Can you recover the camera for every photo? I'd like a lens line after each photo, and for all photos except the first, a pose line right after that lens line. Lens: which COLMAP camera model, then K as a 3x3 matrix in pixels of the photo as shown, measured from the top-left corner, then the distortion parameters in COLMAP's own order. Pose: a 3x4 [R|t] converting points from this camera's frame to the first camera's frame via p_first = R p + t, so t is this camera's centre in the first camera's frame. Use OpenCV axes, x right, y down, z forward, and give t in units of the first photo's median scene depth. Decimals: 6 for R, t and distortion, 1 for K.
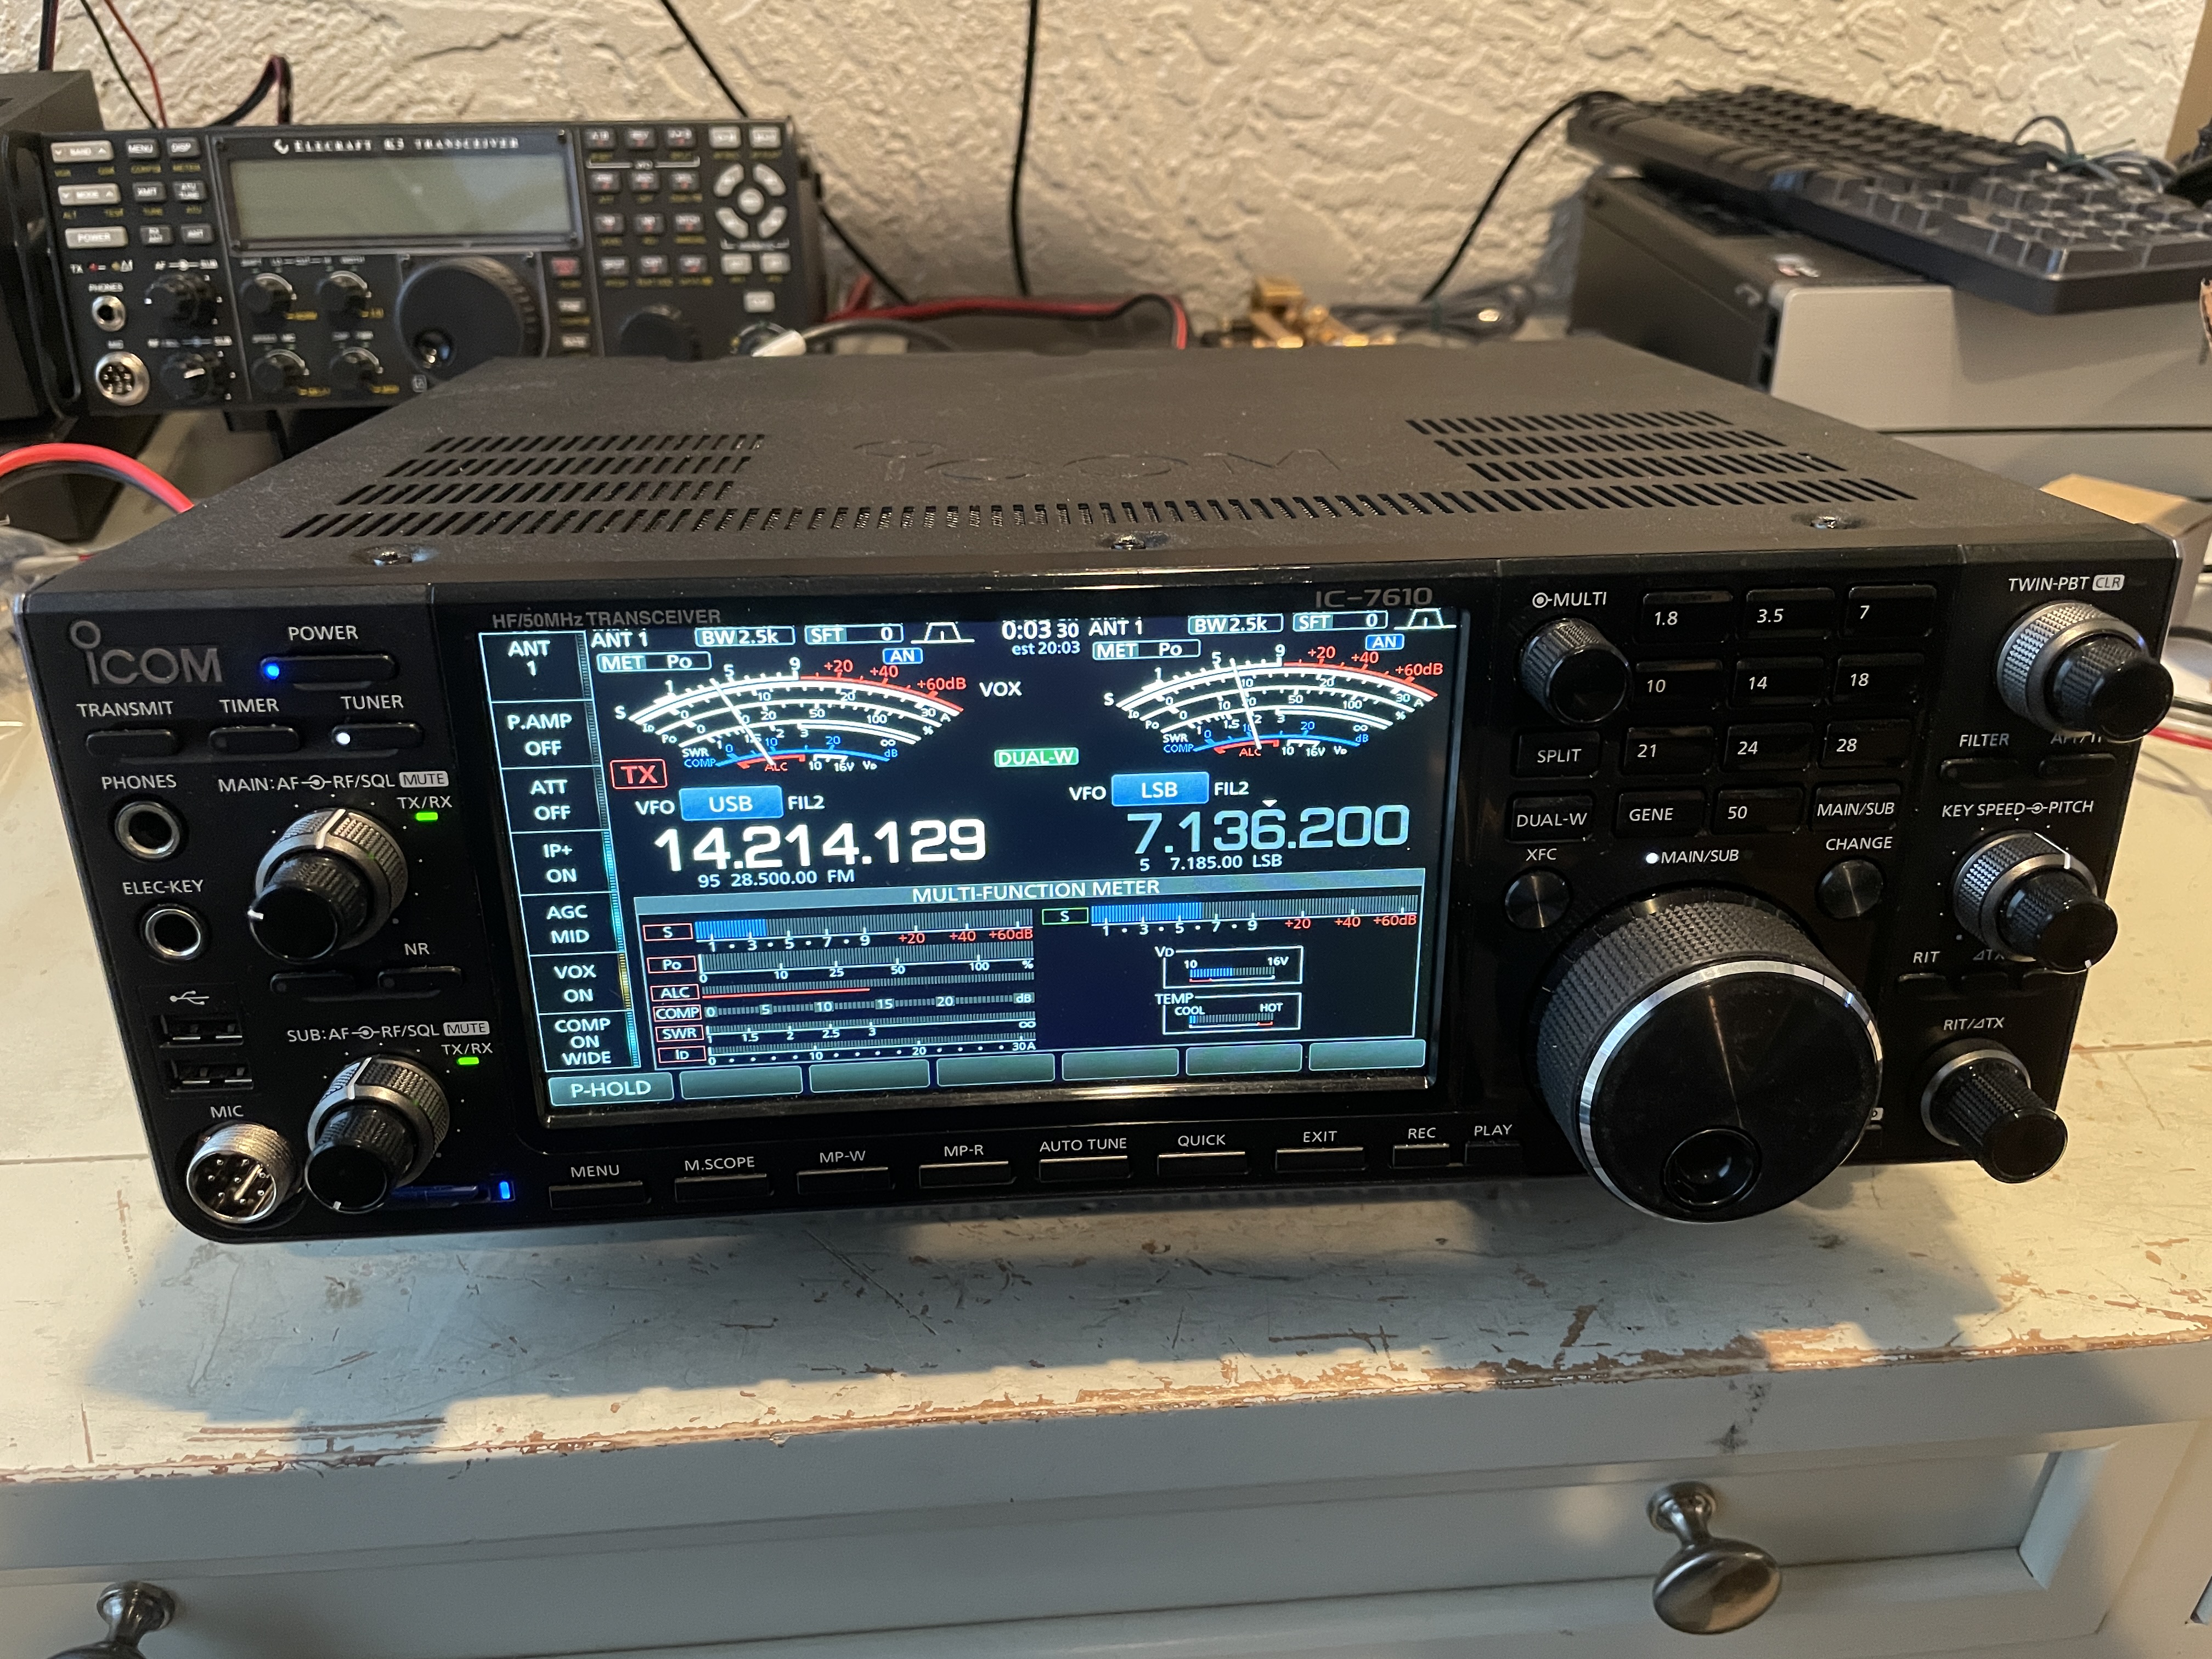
lens RADIAL K [[1731.9, 0, 1127.2], [0, 1731.9, 814.7], [0, 0, 1]] dist [0.039529, -0.083224]
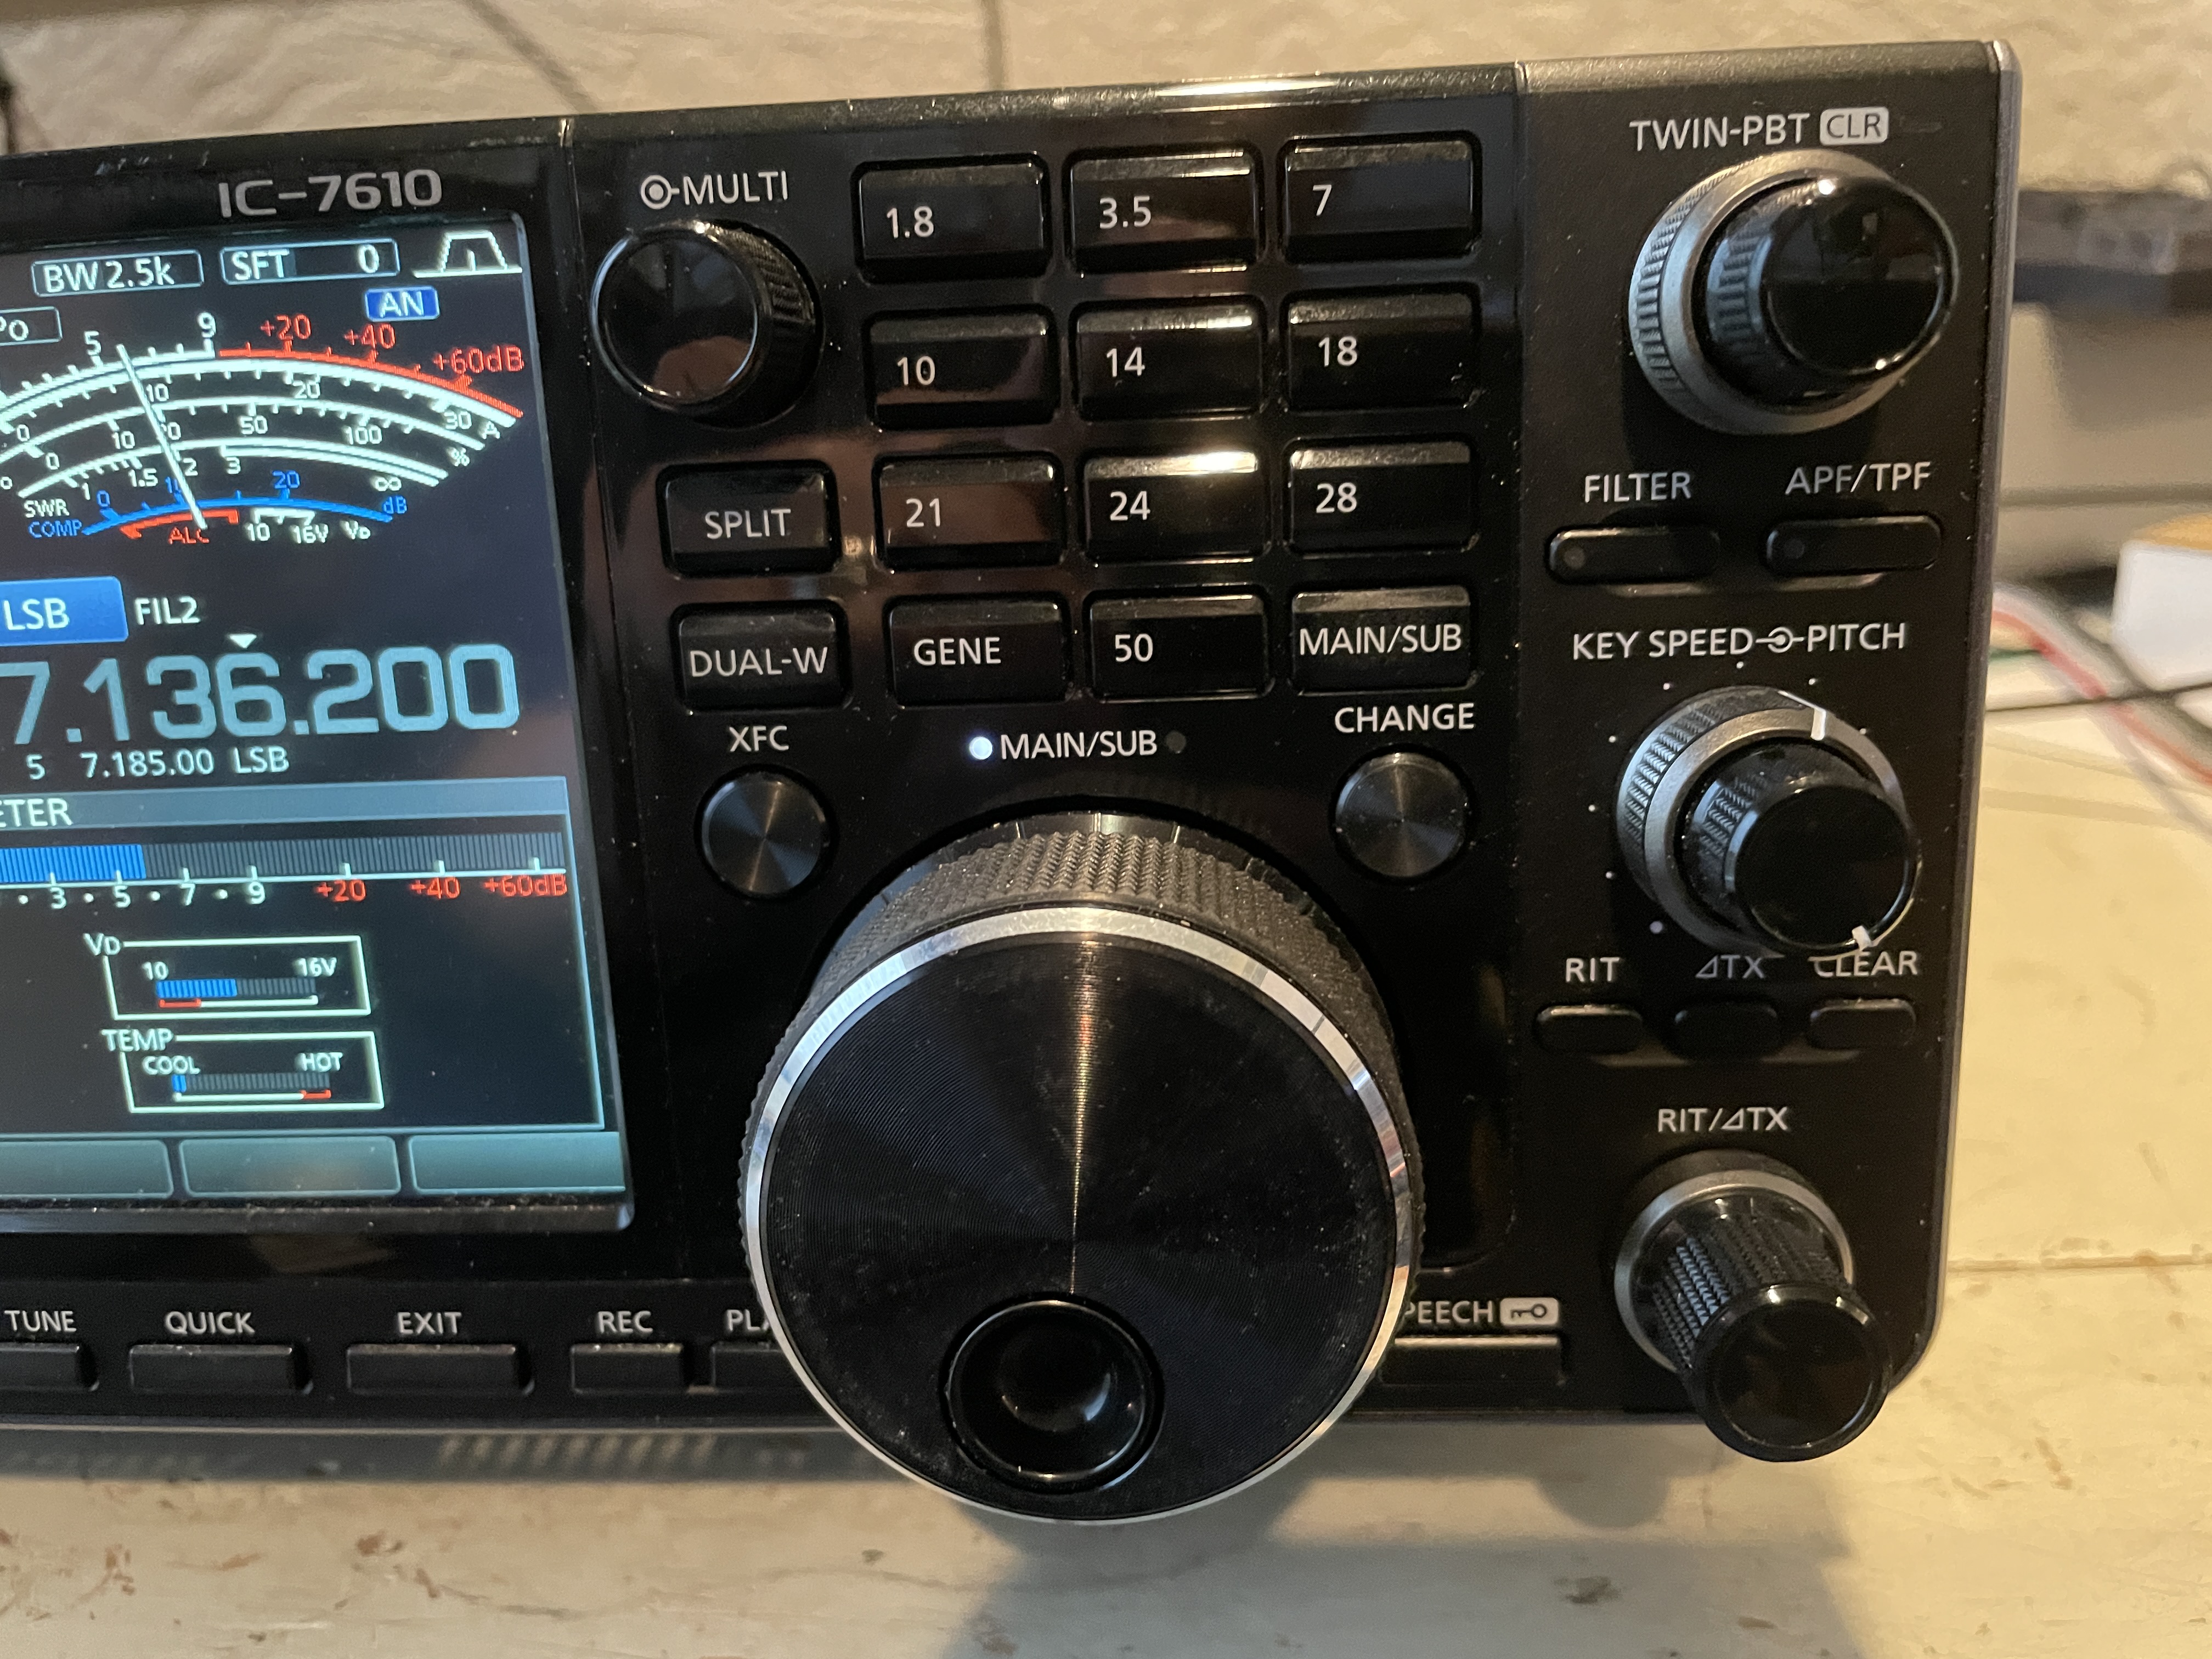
lens RADIAL K [[1731.9, 0, 1205.1], [0, 1731.9, 834.6], [0, 0, 1]] dist [0.039529, -0.083224]
pose [[0.992542, -0.005920, -0.121757, 0.431842], [-0.014512, 0.985978, -0.166243, 0.133229], [0.121033, 0.166770, 0.978539, 0.531464]]
